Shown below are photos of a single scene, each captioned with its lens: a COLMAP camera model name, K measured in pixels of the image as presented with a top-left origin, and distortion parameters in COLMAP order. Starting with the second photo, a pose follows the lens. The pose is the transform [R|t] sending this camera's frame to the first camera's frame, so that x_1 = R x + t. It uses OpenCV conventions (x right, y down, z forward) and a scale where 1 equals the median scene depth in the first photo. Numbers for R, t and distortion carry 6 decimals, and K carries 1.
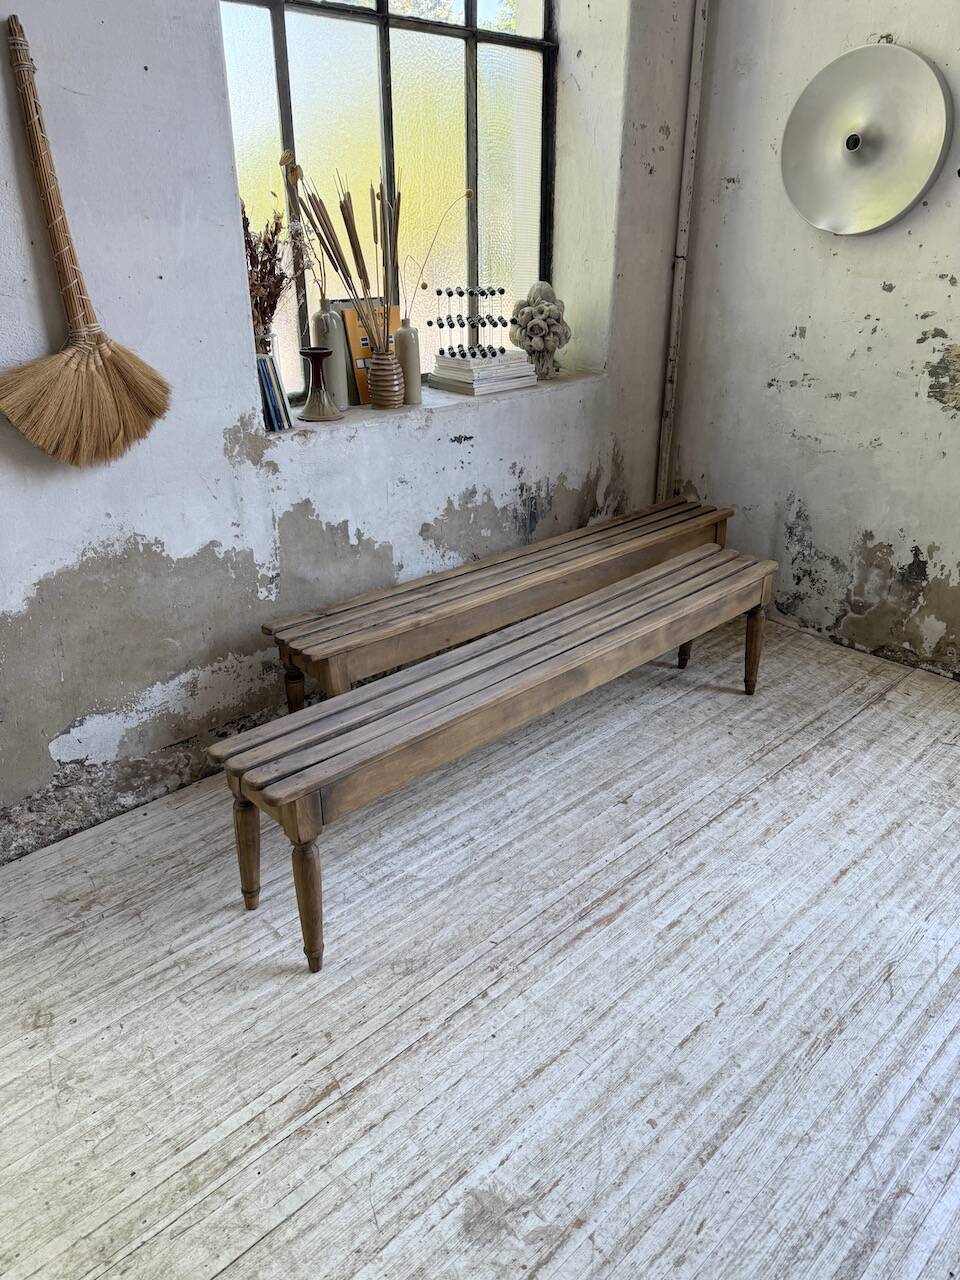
lens RADIAL K [[895.5, 0, 477.5], [0, 895.5, 638.8], [0, 0, 1]] dist [0.072143, -0.127901]
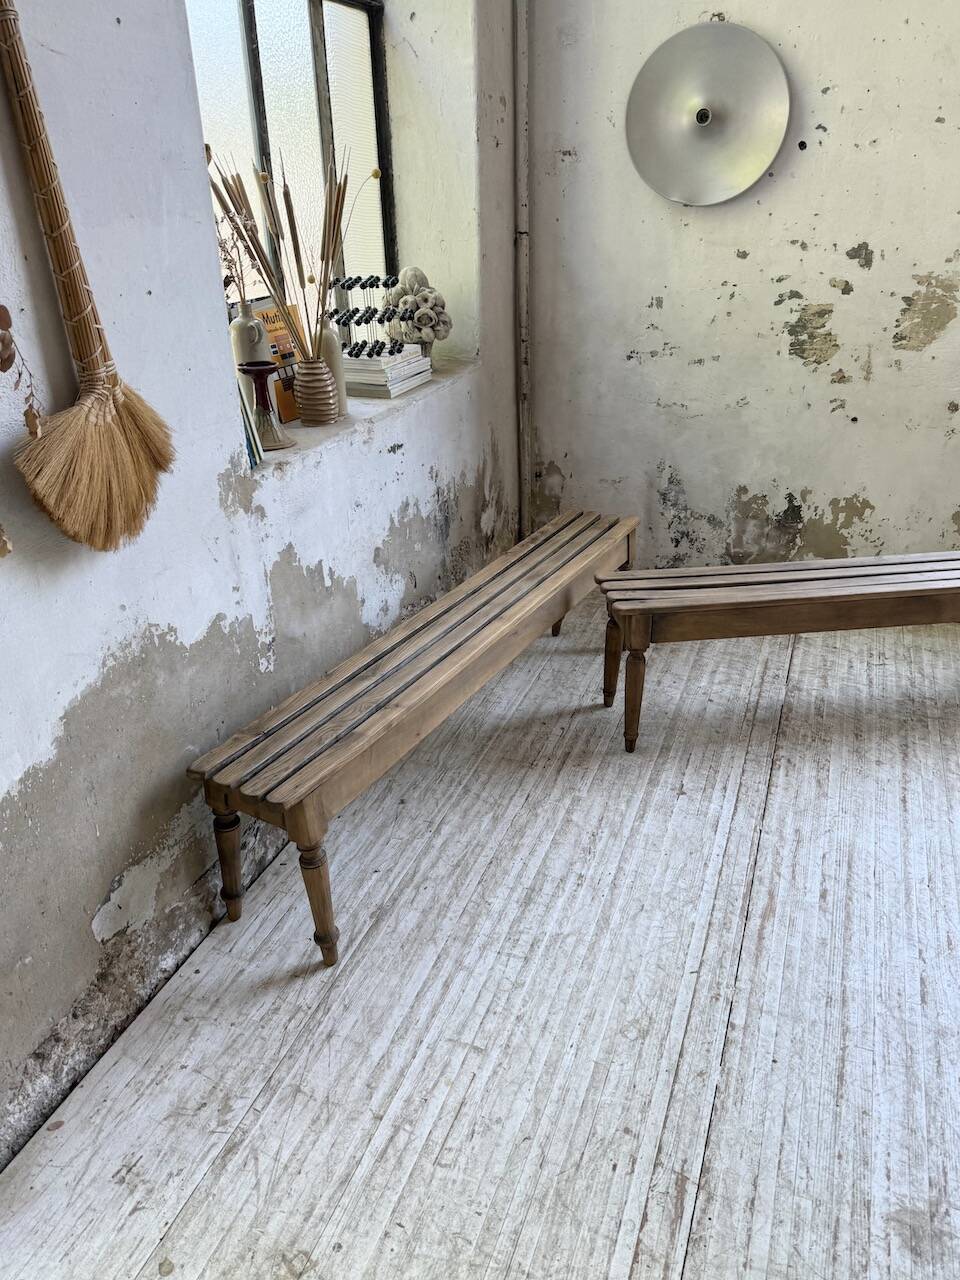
lens RADIAL K [[936.0, 0, 484.6], [0, 936.0, 636.3], [0, 0, 1]] dist [0.174364, -0.388846]
pose [[0.899025, -0.204497, 0.387214, -0.403849], [0.201133, 0.978303, 0.049679, -0.082024], [-0.388972, 0.033219, 0.920650, 0.127320]]
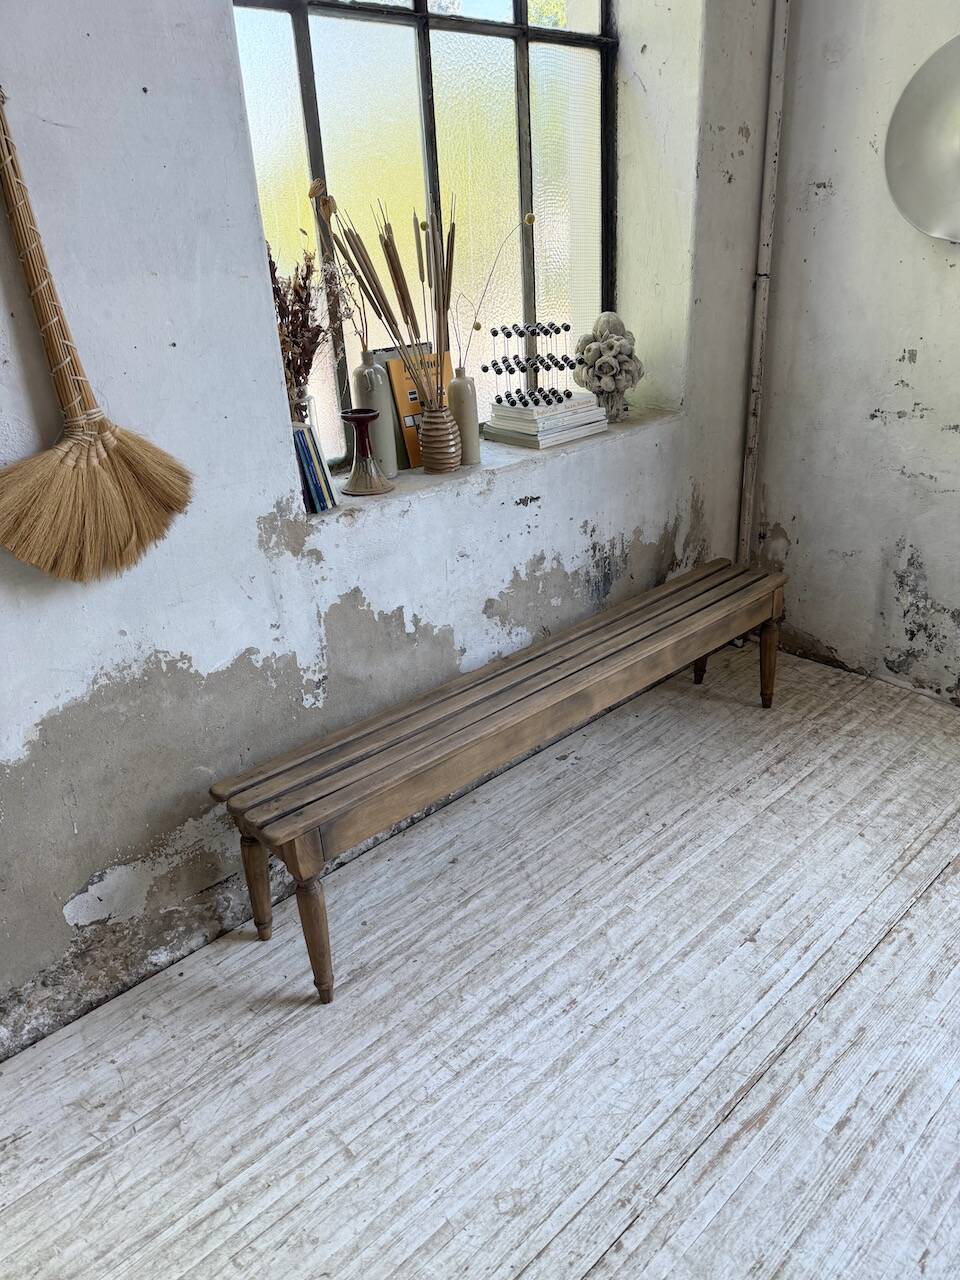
lens RADIAL K [[897.5, 0, 487.7], [0, 897.5, 644.1], [0, 0, 1]] dist [0.045610, -0.070983]
pose [[0.998955, -0.040310, -0.021537, -0.051668], [0.040237, 0.999183, -0.003835, -0.098411], [0.021674, 0.002965, 0.999761, 0.162527]]
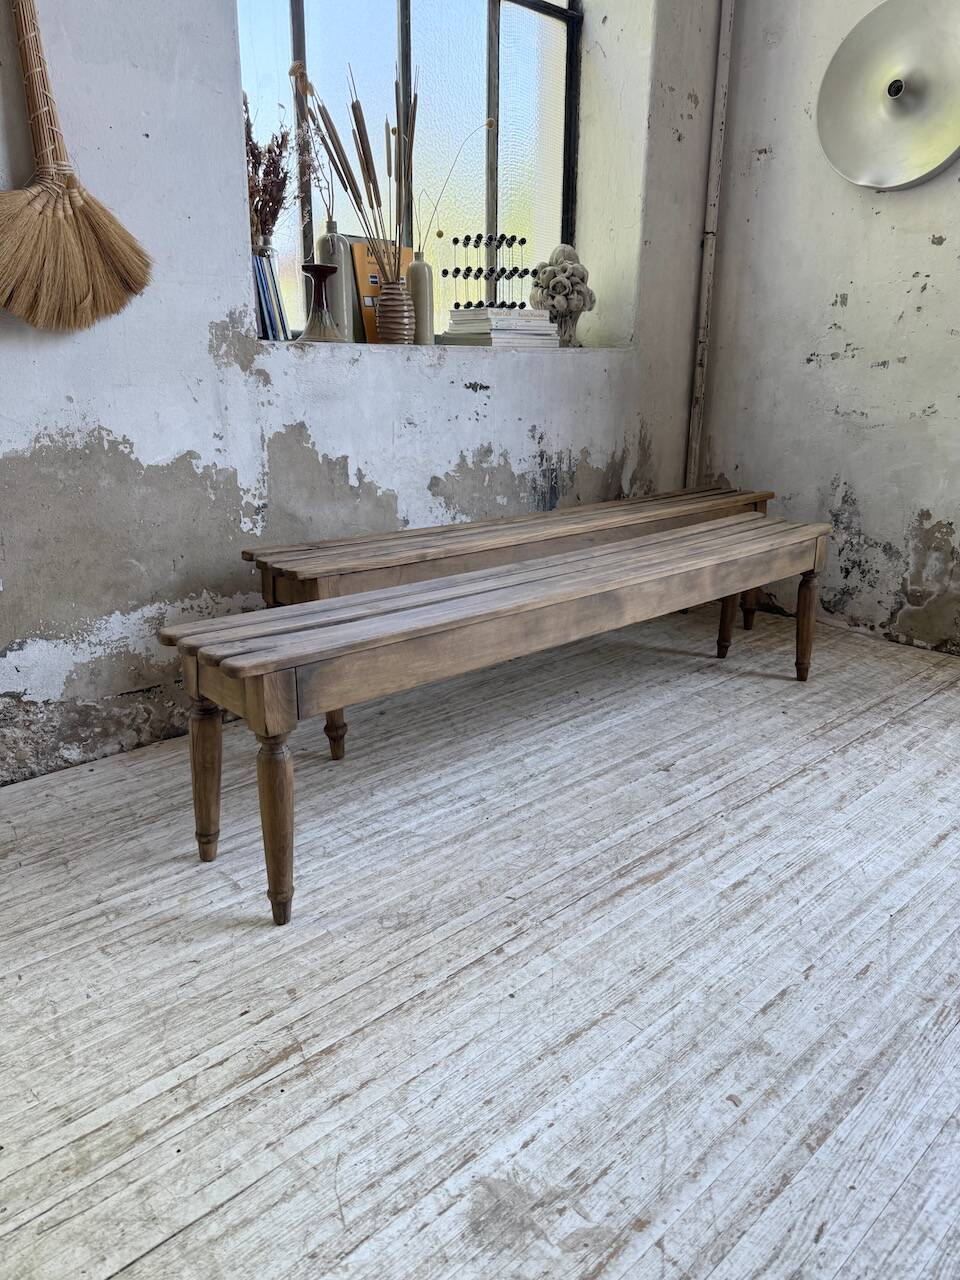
lens RADIAL K [[900.0, 0, 480.3], [0, 900.0, 634.5], [0, 0, 1]] dist [0.052025, -0.088611]
pose [[0.999854, 0.016356, -0.005005, -0.006959], [-0.016886, 0.990486, -0.136574, 0.177902], [0.002724, 0.136638, 0.990617, 0.155230]]
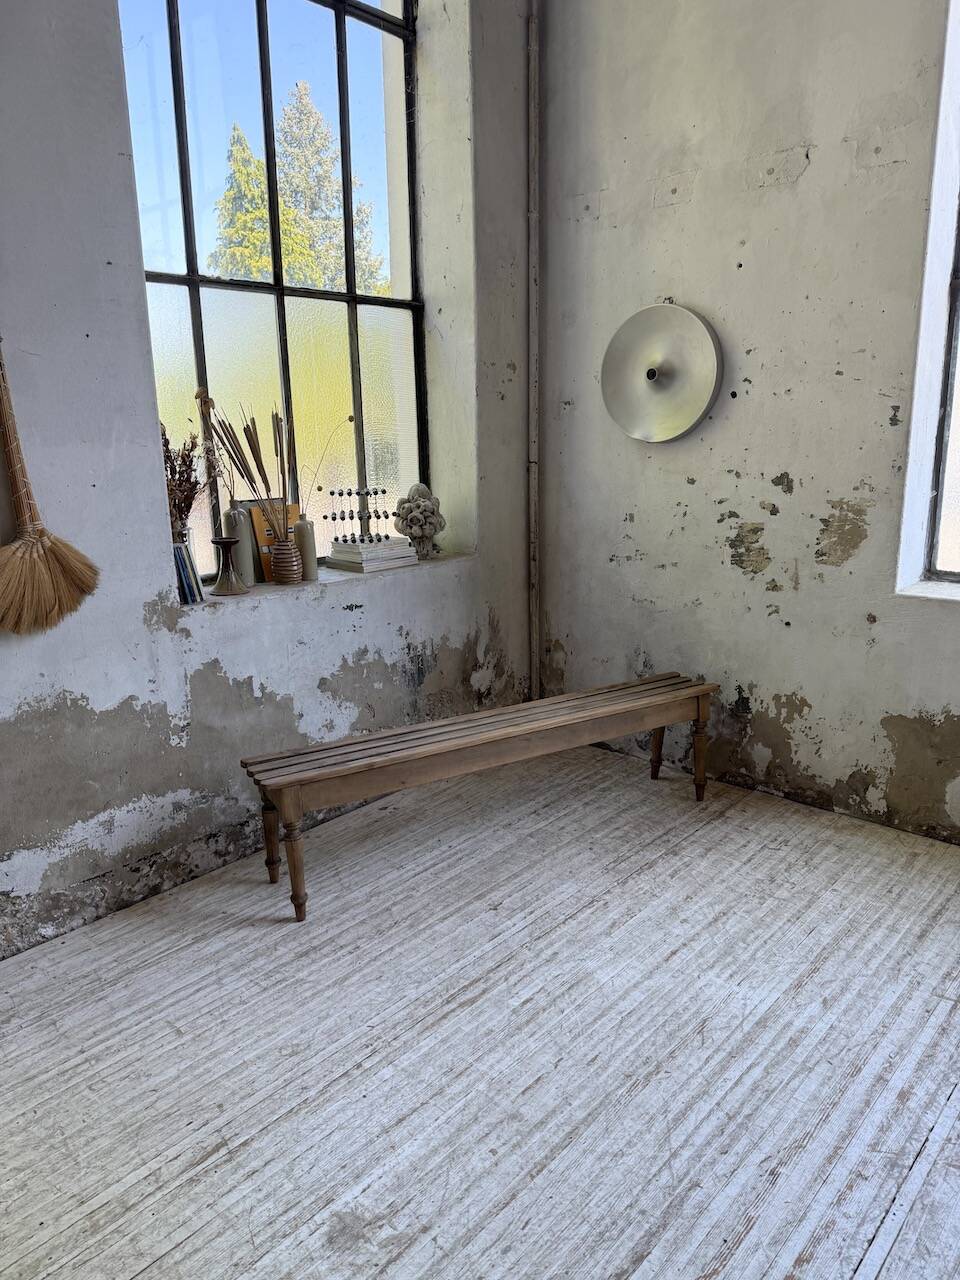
lens RADIAL K [[887.7, 0, 475.6], [0, 887.7, 643.6], [0, 0, 1]] dist [0.155313, -0.322237]
pose [[0.996899, -0.033553, 0.071176, 0.070483], [0.046756, 0.980117, -0.192834, 0.071458], [-0.063290, 0.195564, 0.978647, -0.190460]]
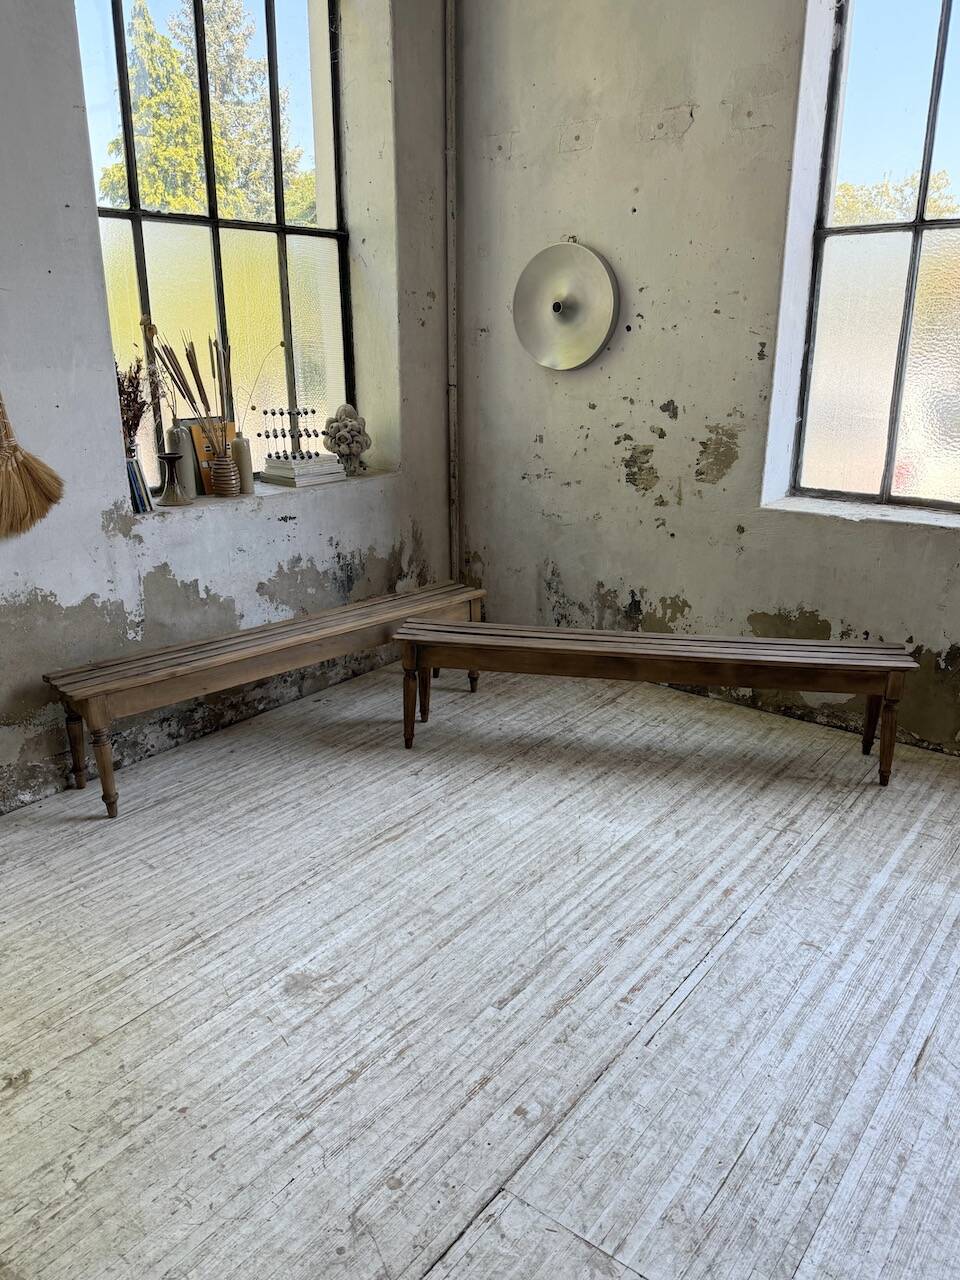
lens RADIAL K [[933.1, 0, 471.2], [0, 933.1, 631.8], [0, 0, 1]] dist [0.175365, -0.387267]
pose [[0.989480, -0.043265, 0.138050, 0.061646], [0.060438, 0.990597, -0.122740, 0.150375], [-0.131442, 0.129792, 0.982791, -0.439158]]
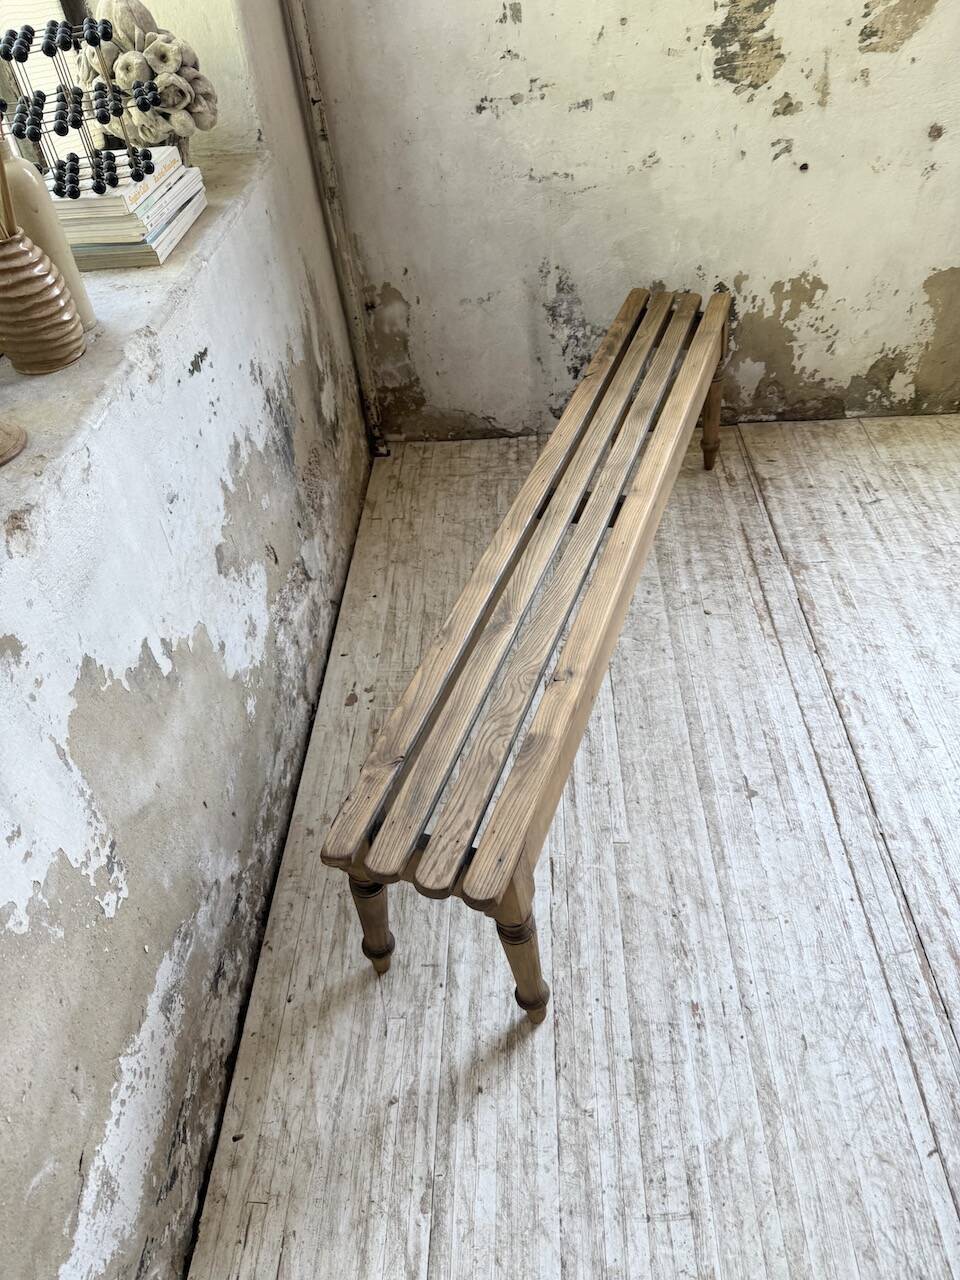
lens RADIAL K [[908.7, 0, 485.7], [0, 908.7, 634.6], [0, 0, 1]] dist [0.026936, -0.042578]
pose [[0.707845, -0.510275, 0.488442, -0.271254], [0.361725, 0.855790, 0.369836, -0.265754], [-0.606721, -0.085105, 0.790346, 0.586049]]
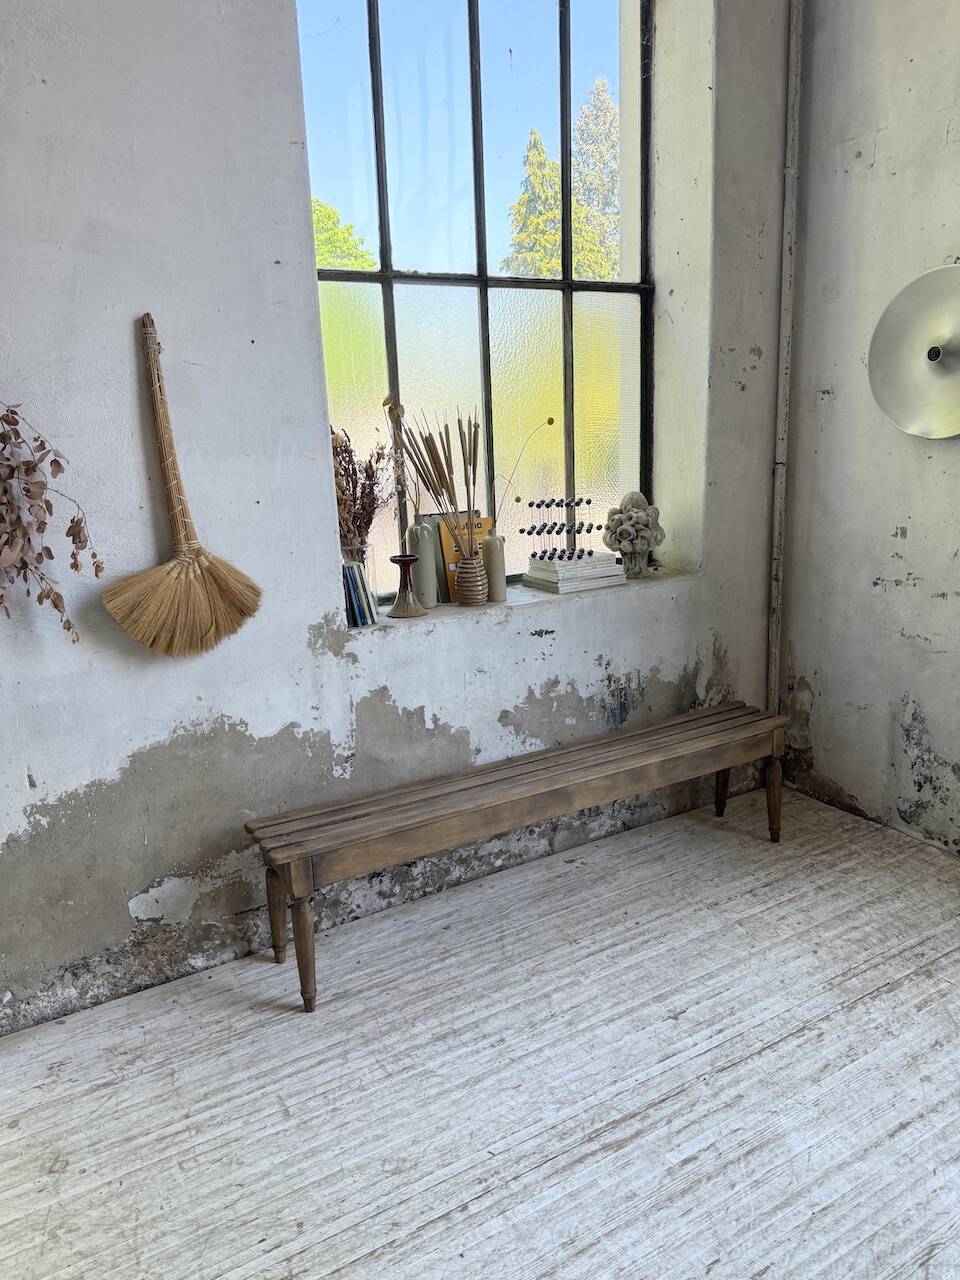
lens RADIAL K [[900.7, 0, 474.5], [0, 900.7, 640.9], [0, 0, 1]] dist [0.021376, -0.034319]
pose [[0.972318, 0.015464, -0.233151, 0.177366], [-0.060981, 0.980022, -0.189310, -0.011633], [0.225566, 0.198287, 0.953835, -0.024474]]
